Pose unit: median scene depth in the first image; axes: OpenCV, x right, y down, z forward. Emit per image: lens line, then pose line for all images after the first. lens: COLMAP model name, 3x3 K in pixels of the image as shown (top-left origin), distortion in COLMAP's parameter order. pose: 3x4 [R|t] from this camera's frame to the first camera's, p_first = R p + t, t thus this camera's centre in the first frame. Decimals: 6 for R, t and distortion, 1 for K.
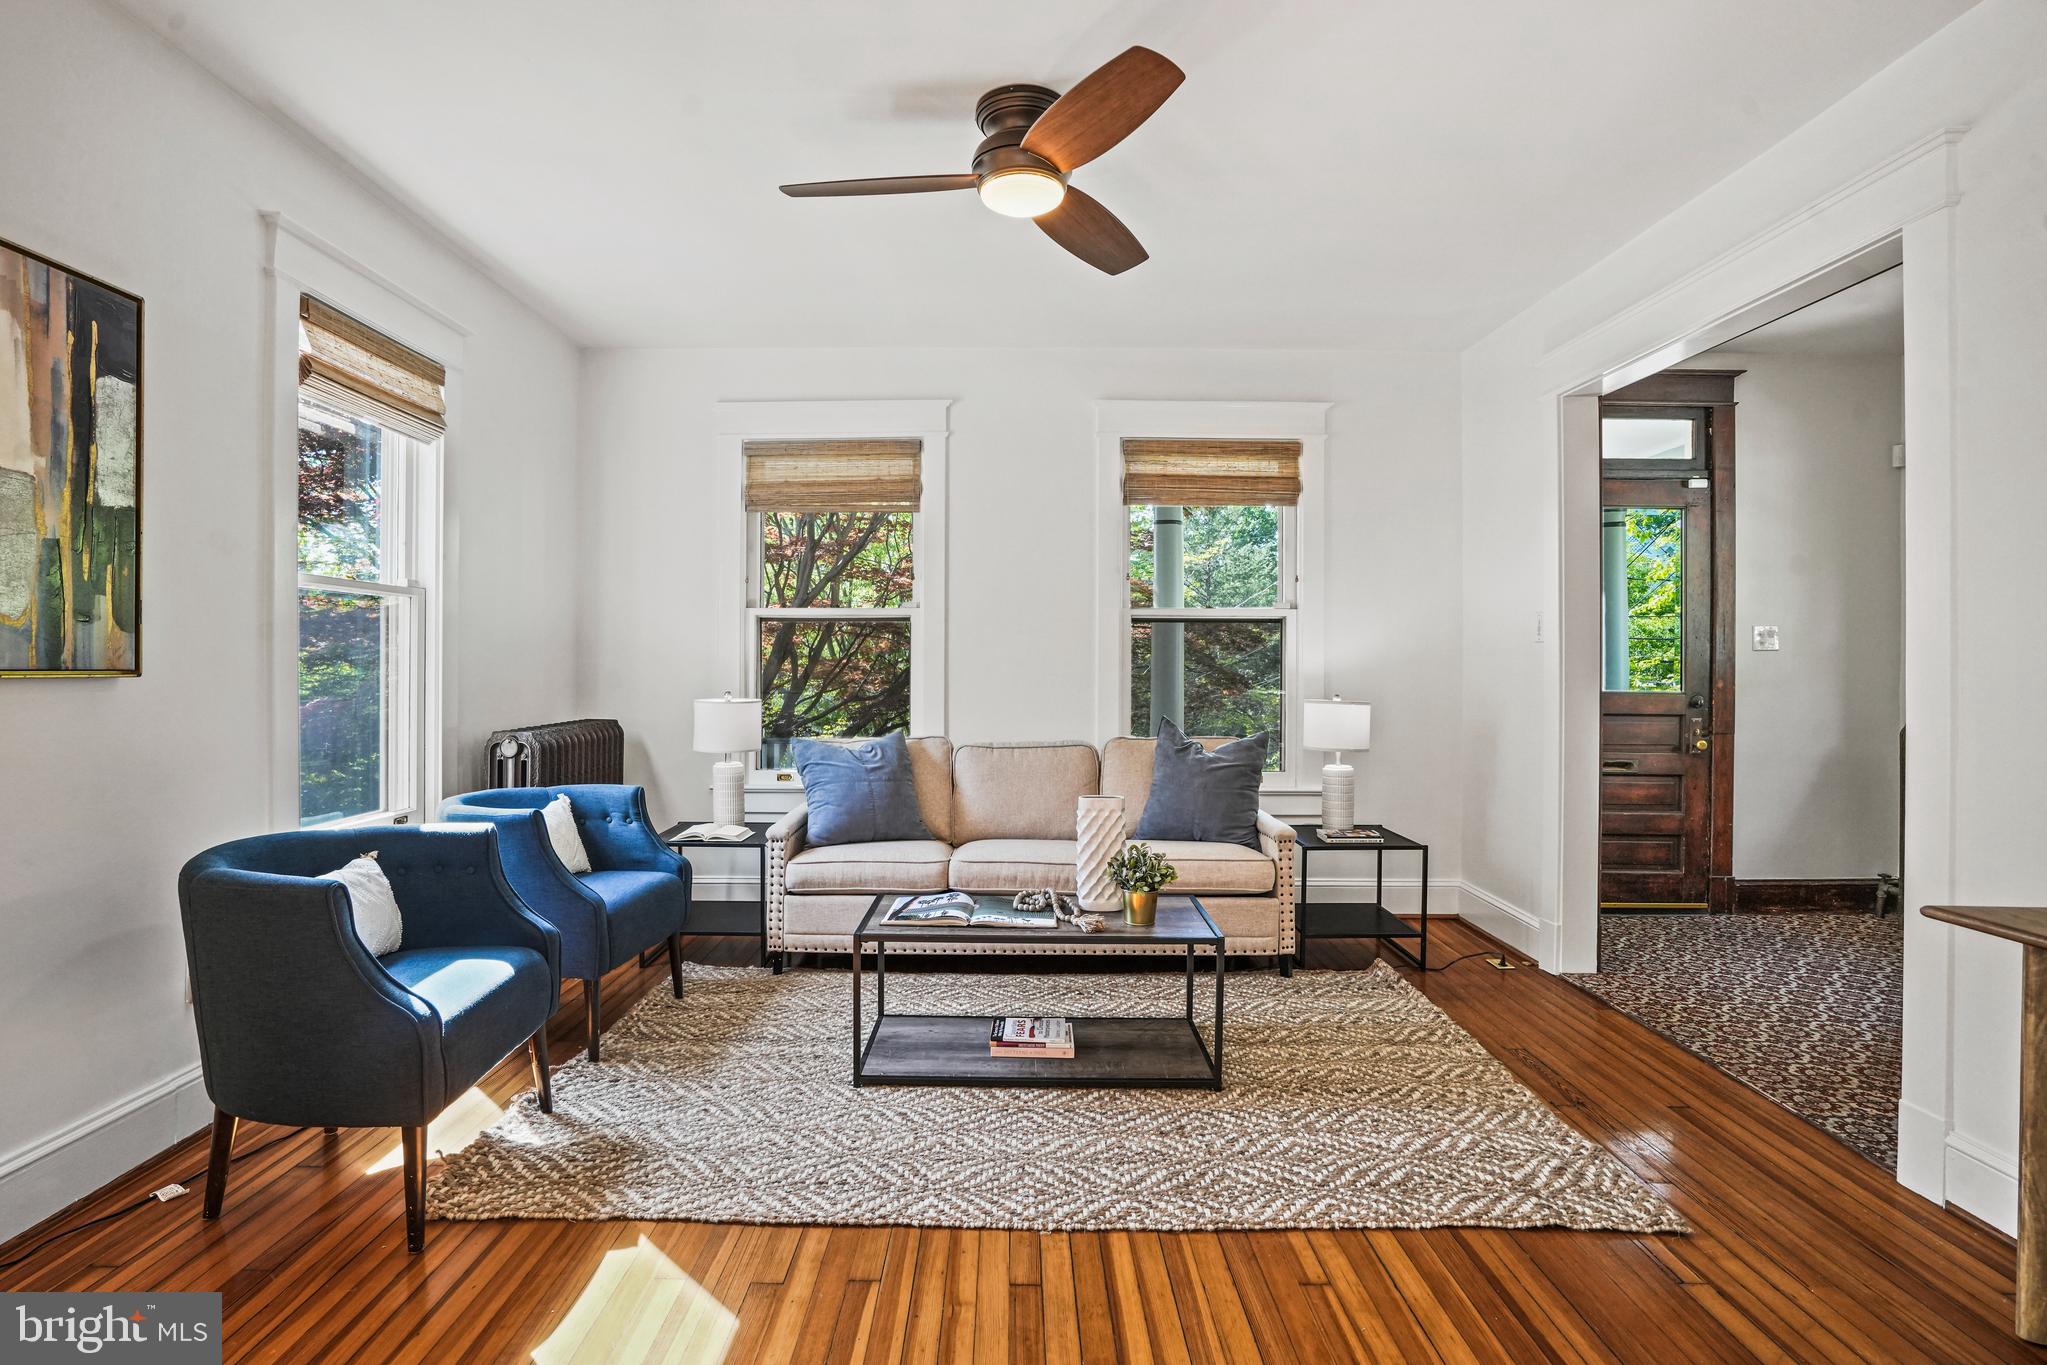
lens RADIAL K [[992.5, 0, 1020.2], [0, 992.5, 671.2], [0, 0, 1]] dist [-0.026311, 0.000369]
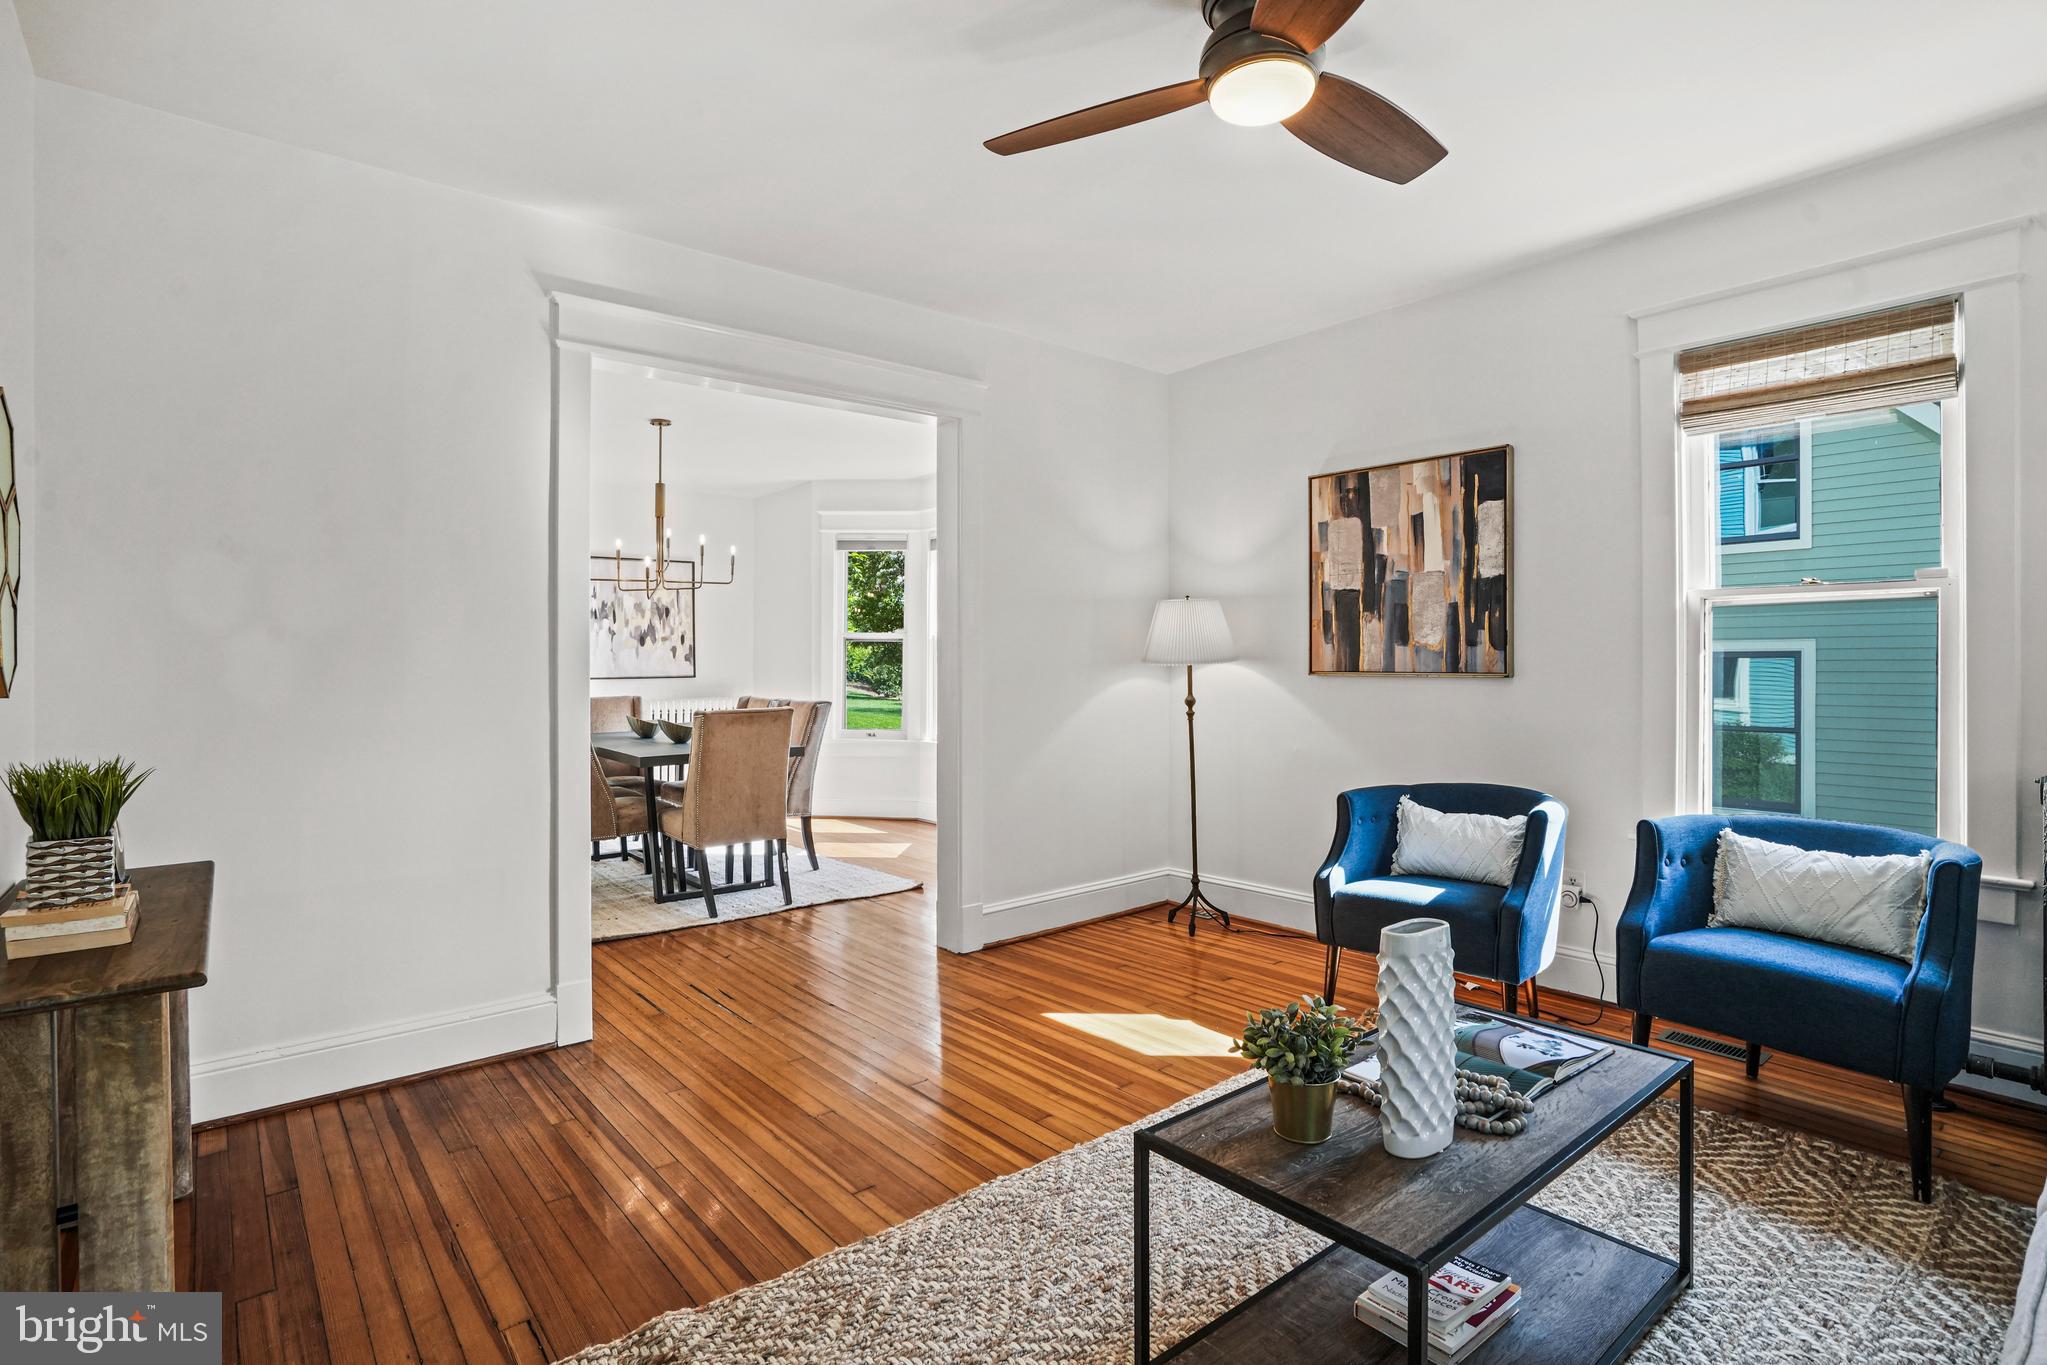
lens RADIAL K [[992.5, 0, 1021.4], [0, 992.5, 679.8], [0, 0, 1]] dist [-0.026311, 0.000369]
pose [[-0.760070, 0.007473, -0.649798, 0.843688], [0.001068, 0.999947, 0.010251, -0.008444], [0.649840, 0.007097, -0.760038, 1.844743]]
